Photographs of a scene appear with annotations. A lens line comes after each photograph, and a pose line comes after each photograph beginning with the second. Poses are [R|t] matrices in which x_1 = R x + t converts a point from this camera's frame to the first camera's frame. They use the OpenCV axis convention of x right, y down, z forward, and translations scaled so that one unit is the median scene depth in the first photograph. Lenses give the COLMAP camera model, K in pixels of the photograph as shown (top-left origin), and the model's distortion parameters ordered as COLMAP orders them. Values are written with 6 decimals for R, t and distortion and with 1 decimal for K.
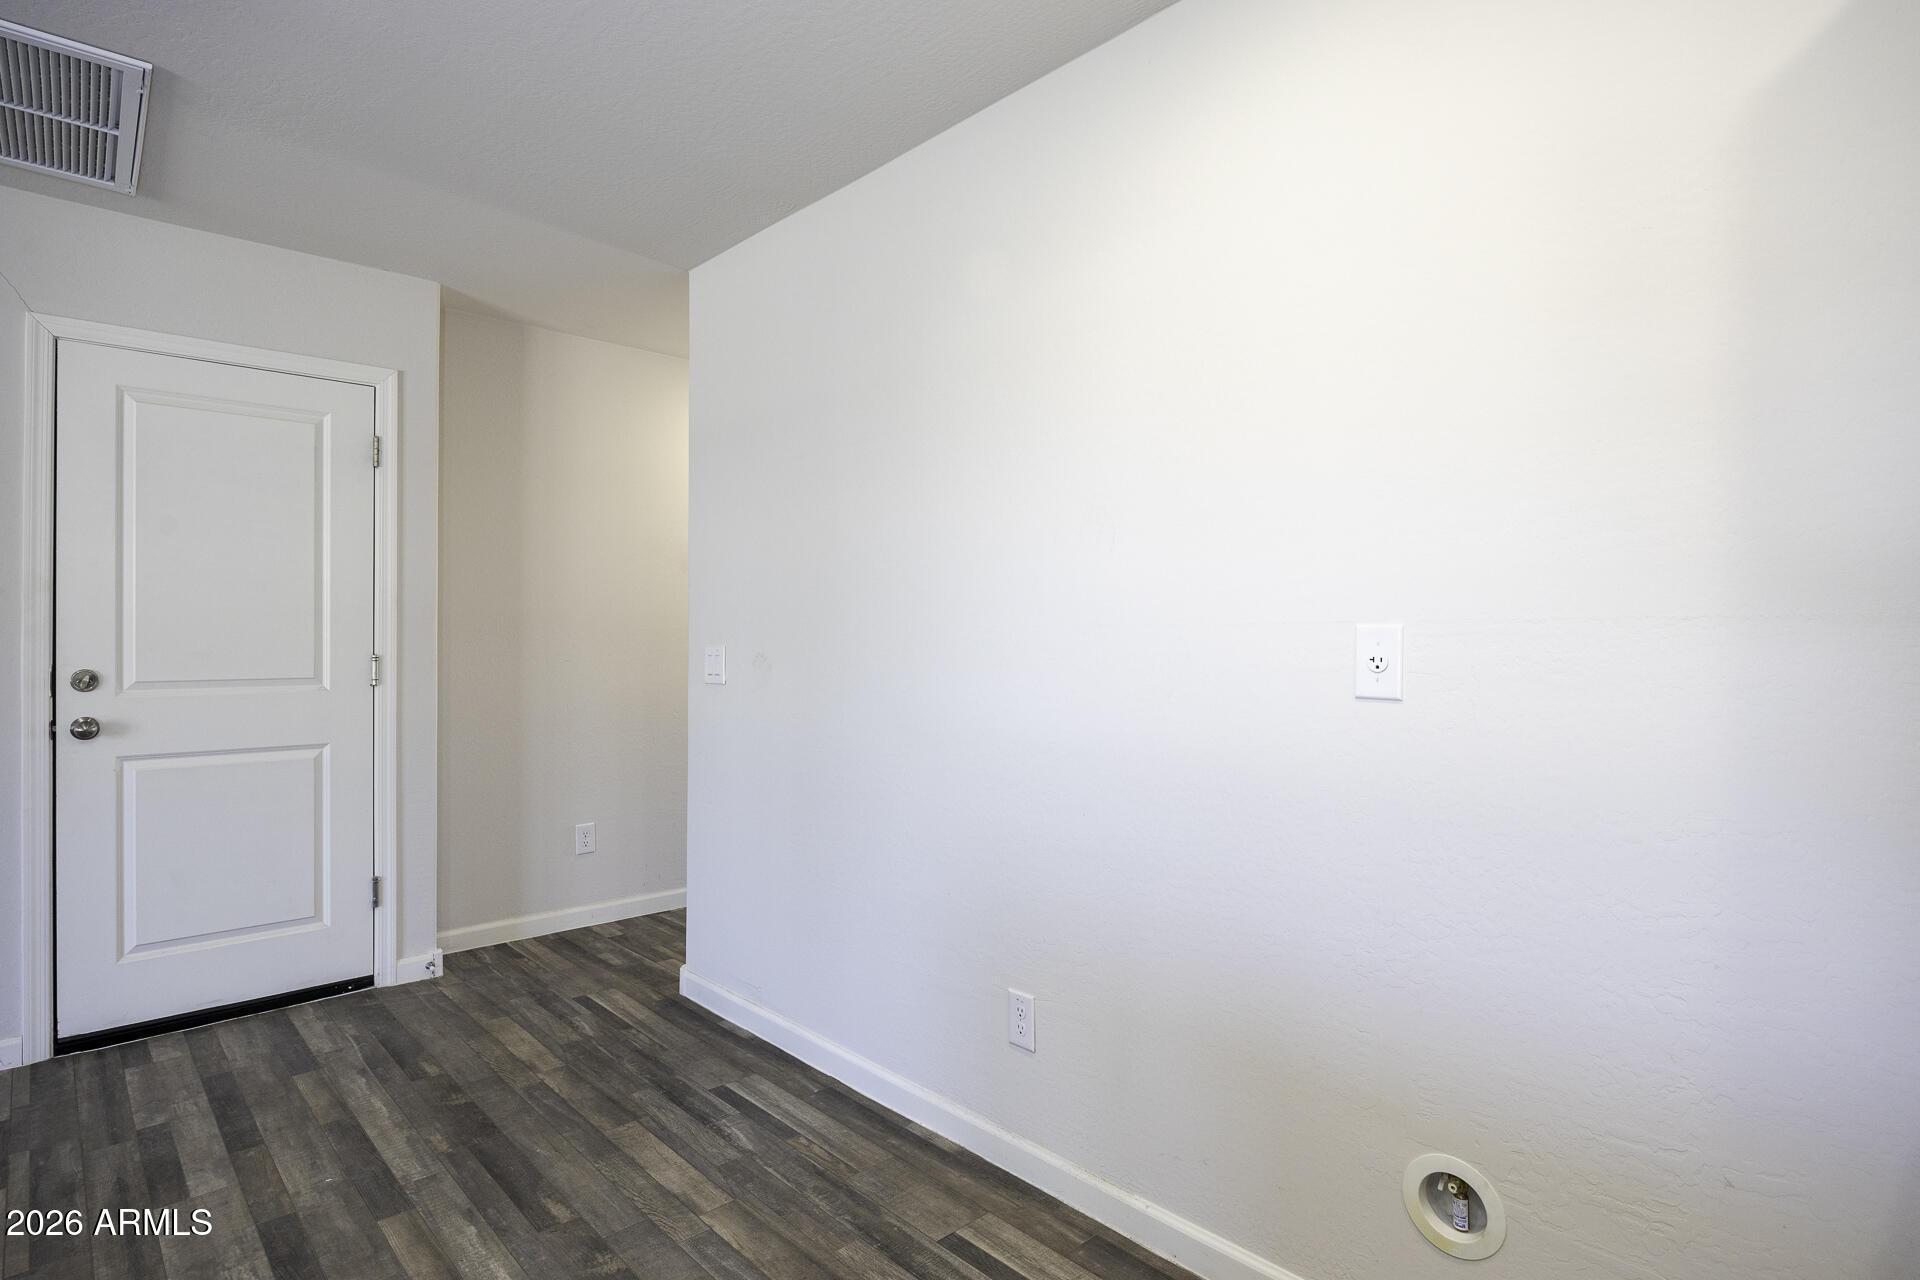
lens RADIAL K [[1011.6, 0, 962.8], [0, 1011.6, 634.2], [0, 0, 1]] dist [-0.004017, -0.001114]
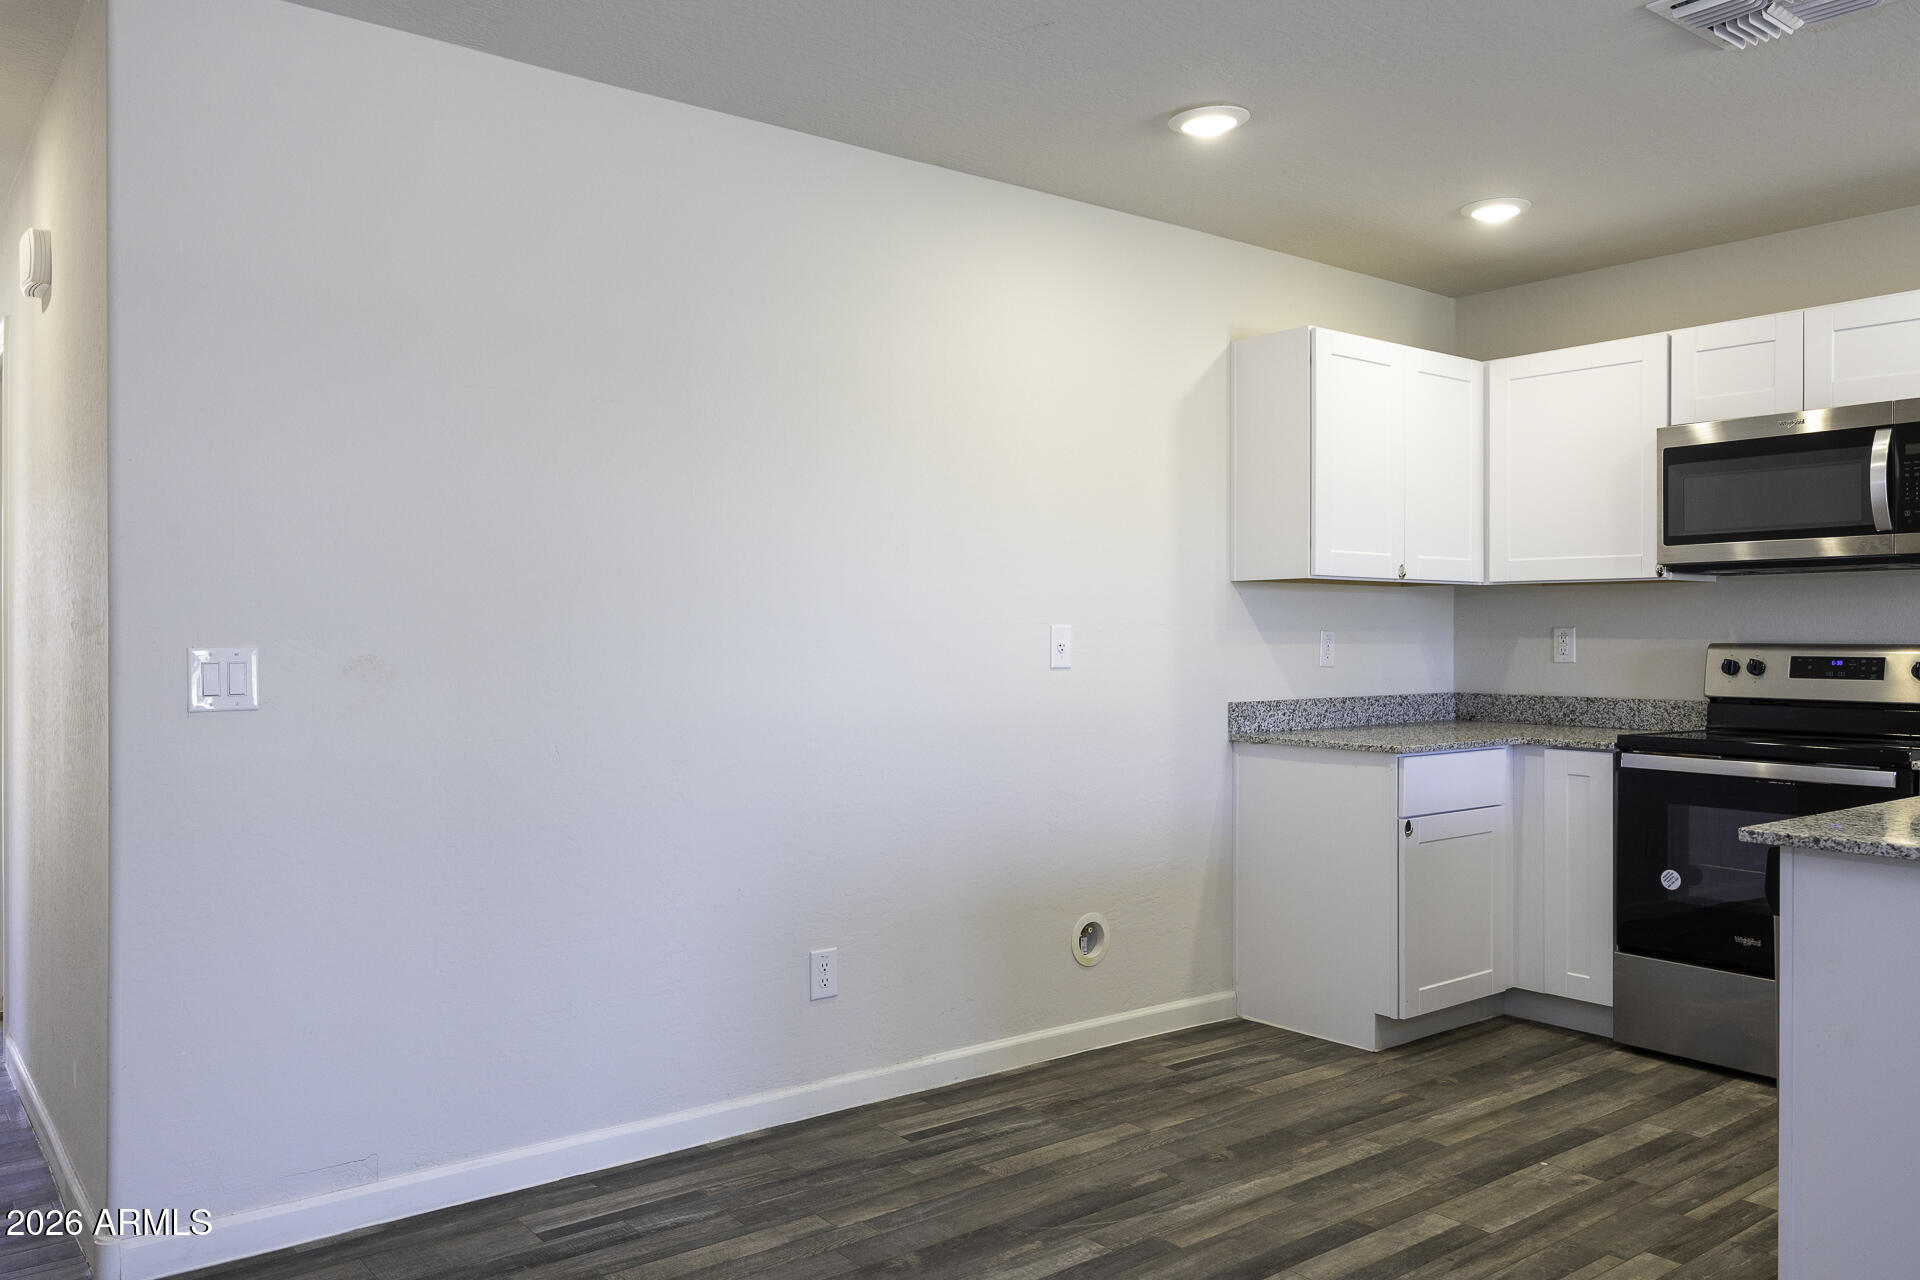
lens RADIAL K [[1445.8, 0, 959.8], [0, 1445.8, 633.2], [0, 0, 1]] dist [0.002577, 0.013540]
pose [[0.079863, 0.003090, 0.996801, -2.639713], [0.003612, 0.999988, -0.003389, 0.014695], [-0.996799, 0.003871, 0.079851, 1.237379]]
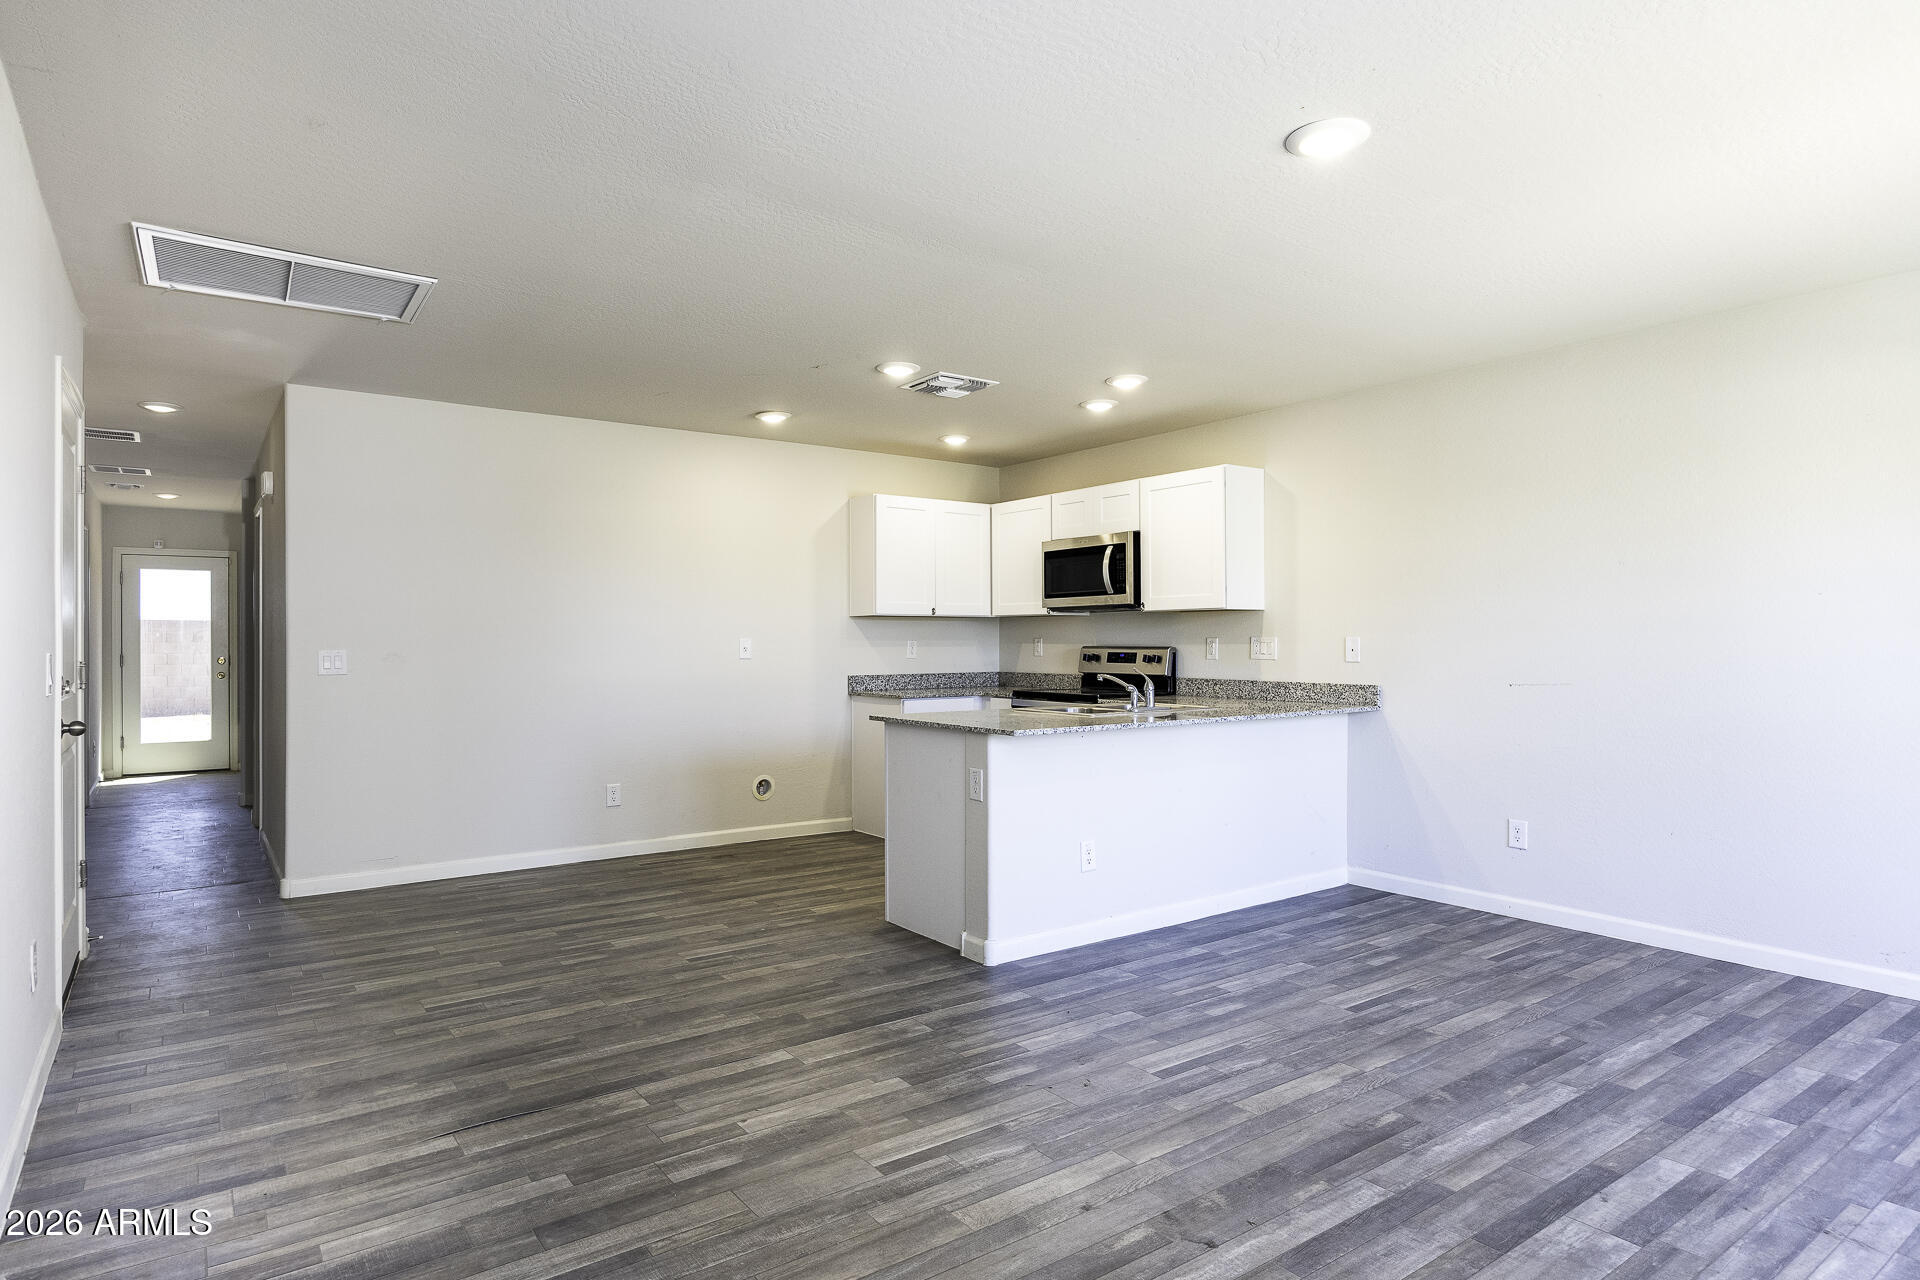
lens RADIAL K [[1073.3, 0, 957.5], [0, 1073.3, 644.7], [0, 0, 1]] dist [0.001560, -0.001941]
pose [[0.117478, -0.001487, 0.993074, -3.899809], [0.006271, 0.999980, 0.000756, 0.018639], [-0.993056, 0.006139, 0.117485, 0.066021]]
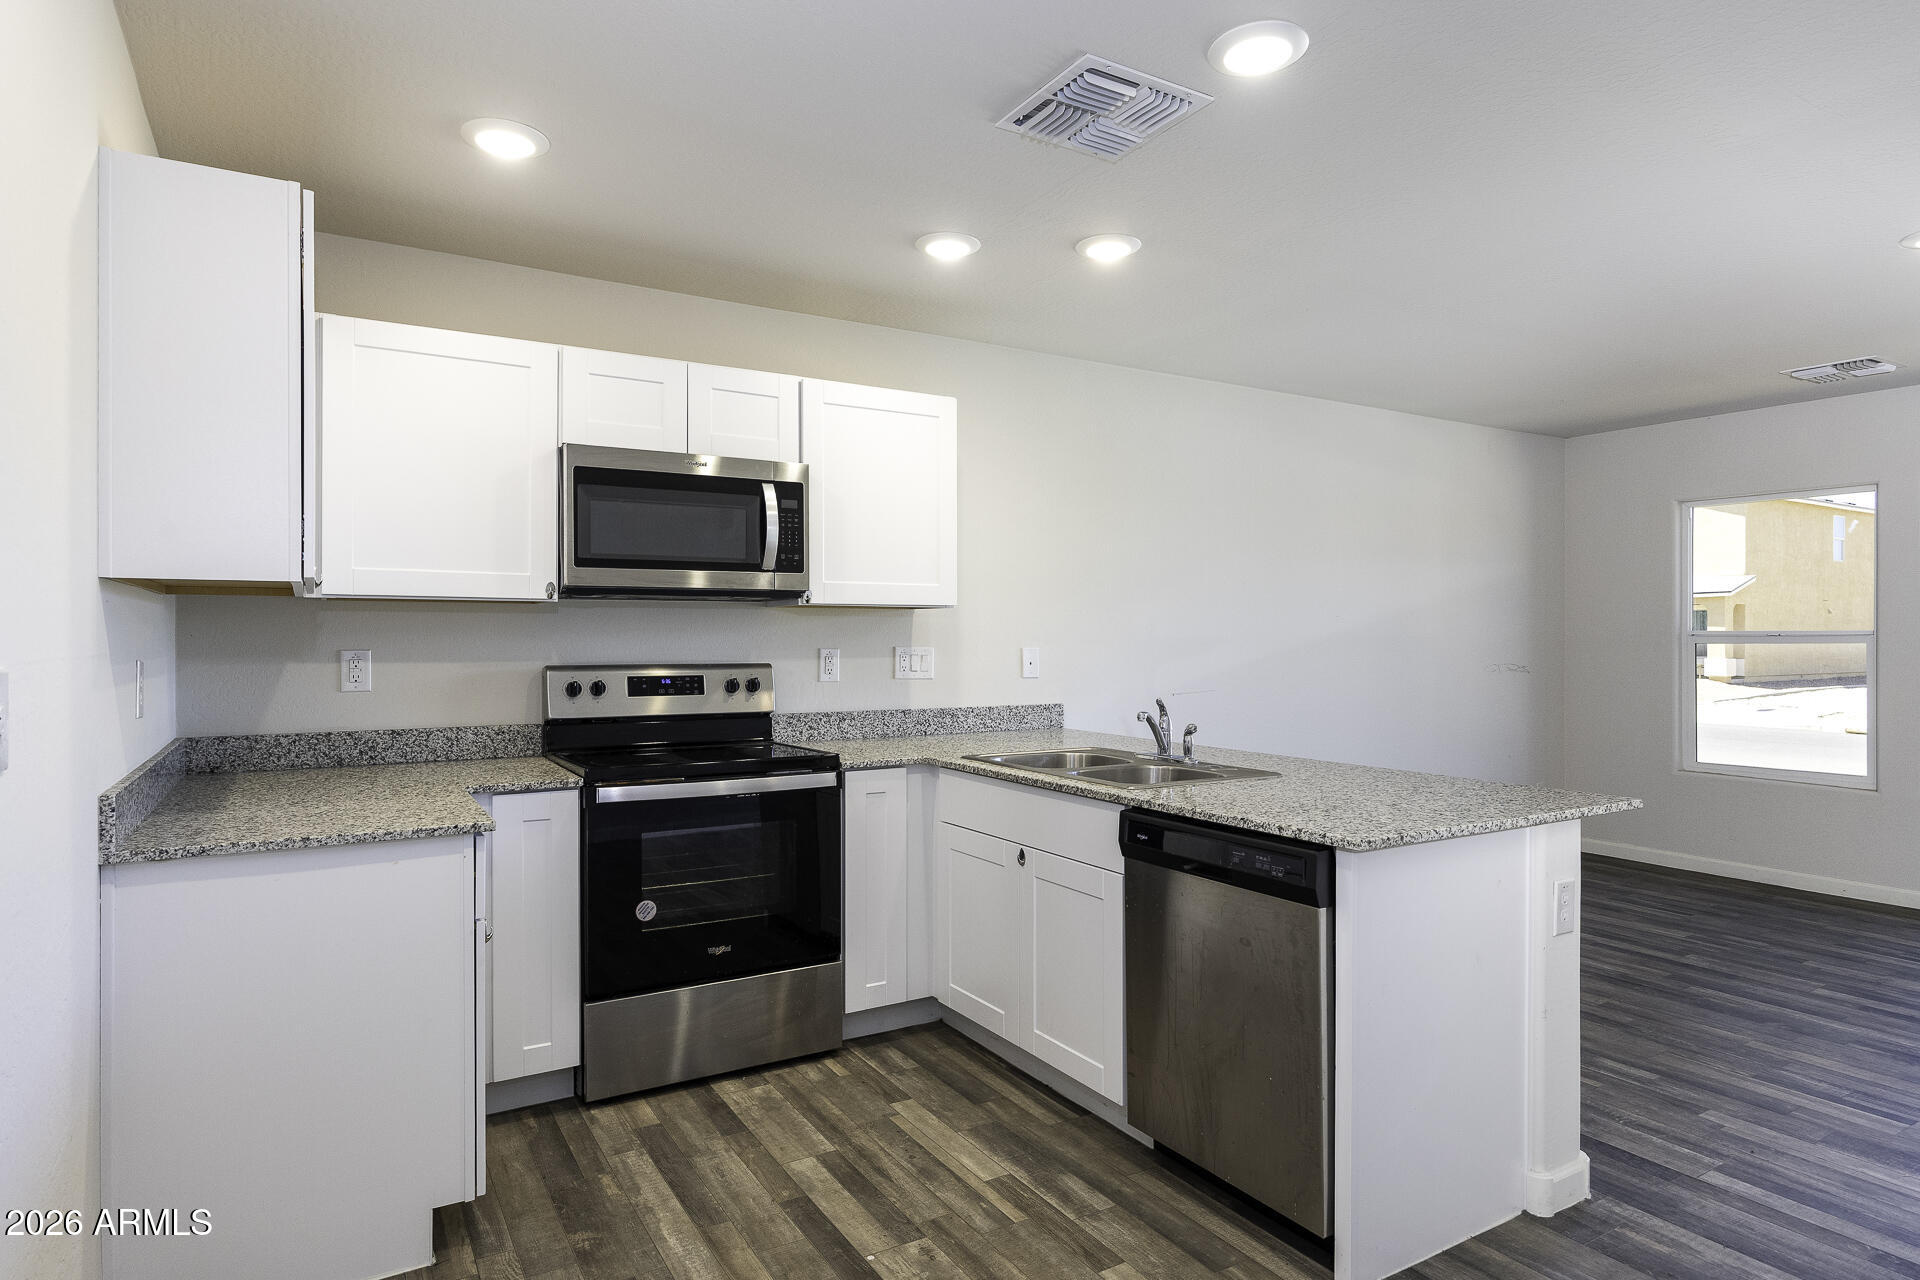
lens RADIAL K [[1073.3, 0, 956.2], [0, 1073.3, 633.5], [0, 0, 1]] dist [0.001560, -0.001941]
pose [[-0.978468, 0.003472, 0.206368, -1.012609], [0.003444, 0.999994, -0.000495, -0.027106], [-0.206369, 0.000226, -0.978474, 1.854147]]
